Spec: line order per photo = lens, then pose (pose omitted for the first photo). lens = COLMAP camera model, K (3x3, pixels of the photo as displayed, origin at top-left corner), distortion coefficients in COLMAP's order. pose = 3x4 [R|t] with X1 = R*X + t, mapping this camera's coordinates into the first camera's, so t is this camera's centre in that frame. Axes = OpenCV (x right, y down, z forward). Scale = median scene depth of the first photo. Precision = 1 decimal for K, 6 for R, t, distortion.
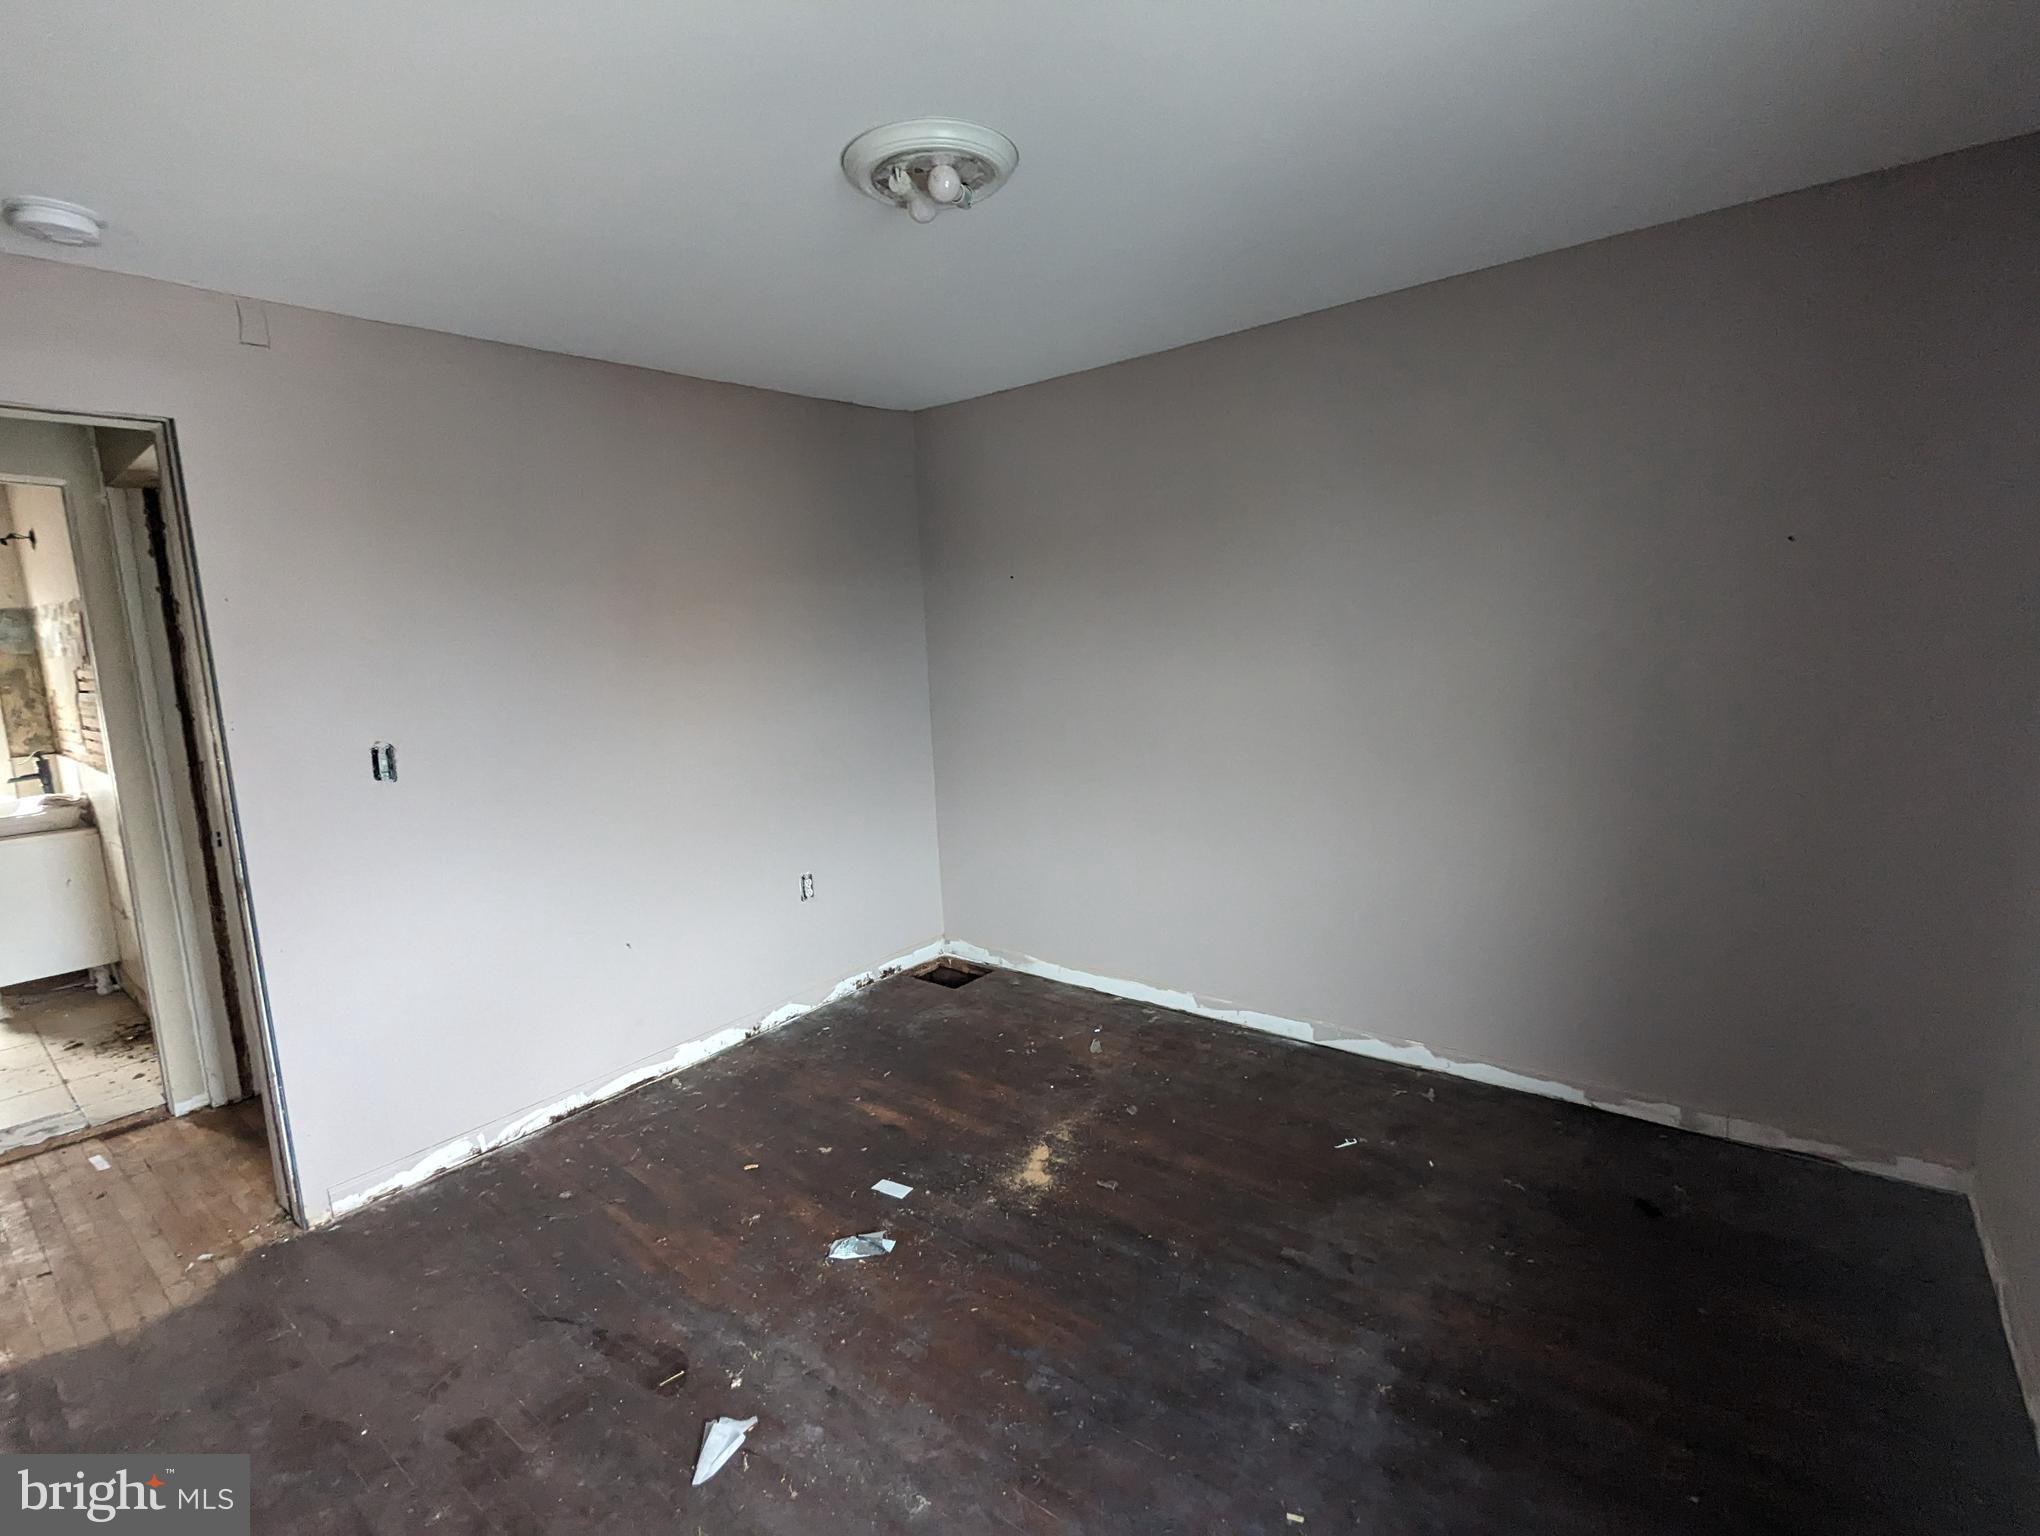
lens RADIAL K [[970.5, 0, 1021.6], [0, 970.5, 756.5], [0, 0, 1]] dist [-0.002482, 0.001680]
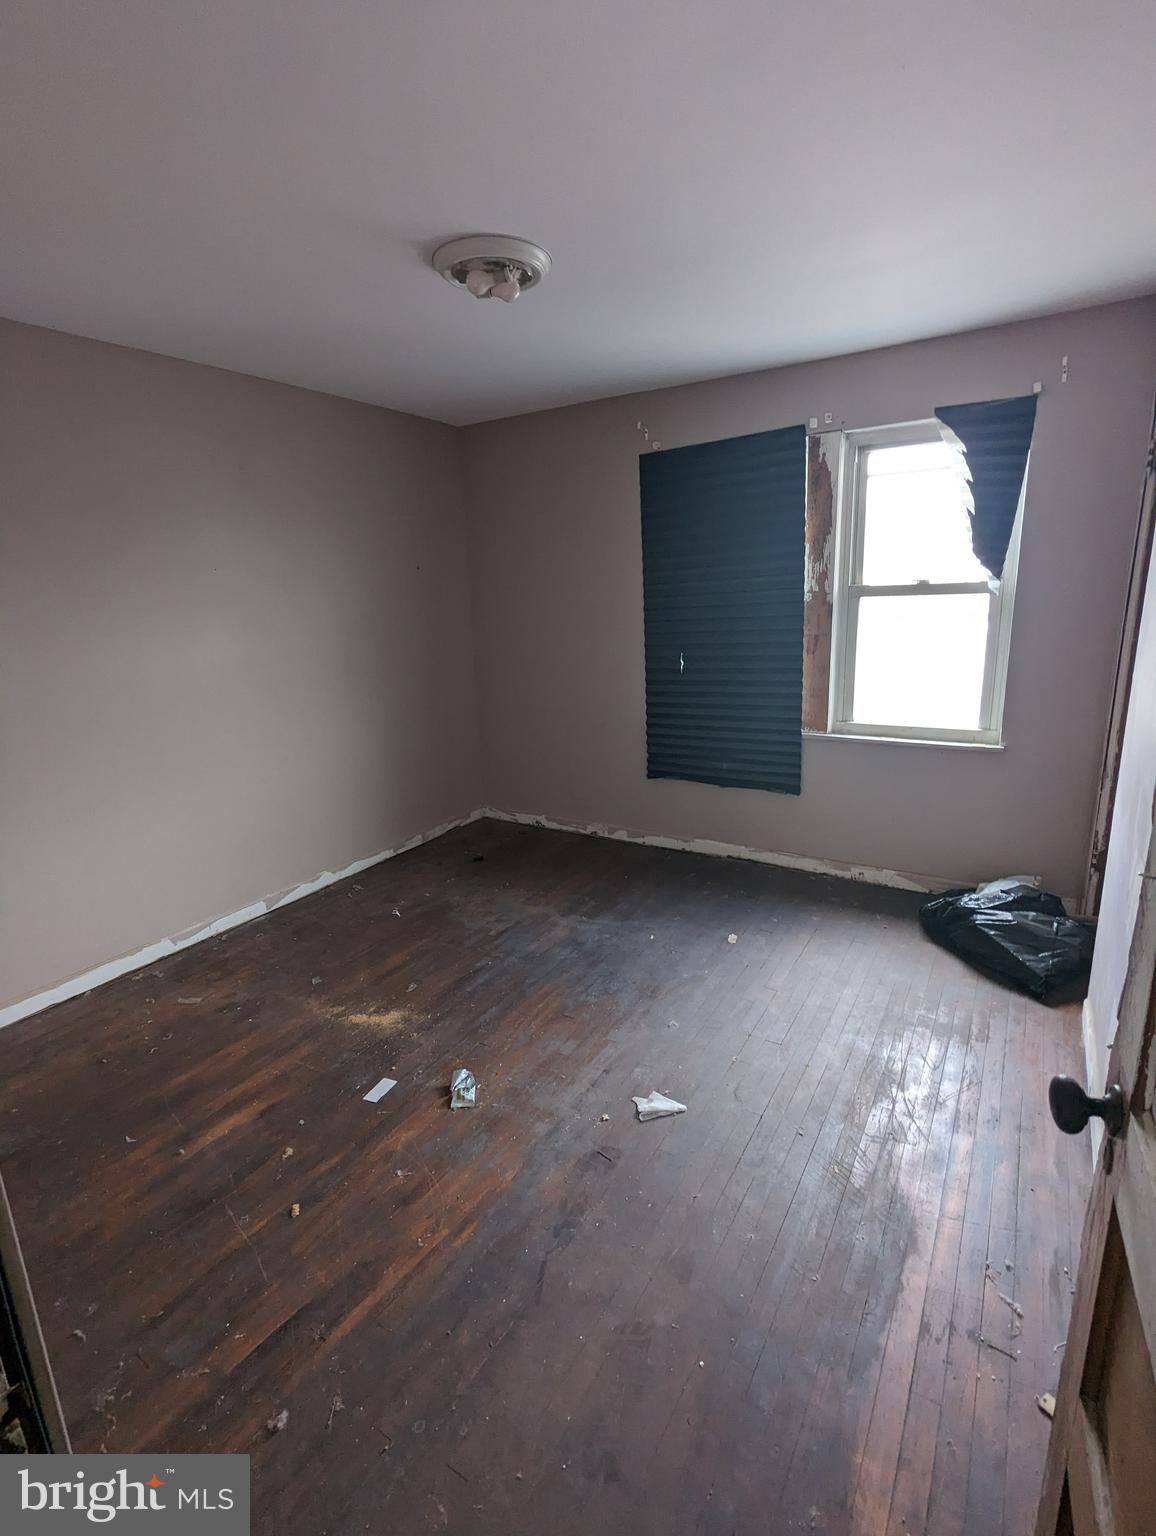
lens RADIAL K [[730.7, 0, 586.0], [0, 730.7, 769.1], [0, 0, 1]] dist [-0.002482, 0.001680]
pose [[-0.128668, -0.189077, 0.973496, -0.875826], [0.168514, 0.963211, 0.209352, -0.052133], [-0.977265, 0.190985, -0.092072, 0.729558]]
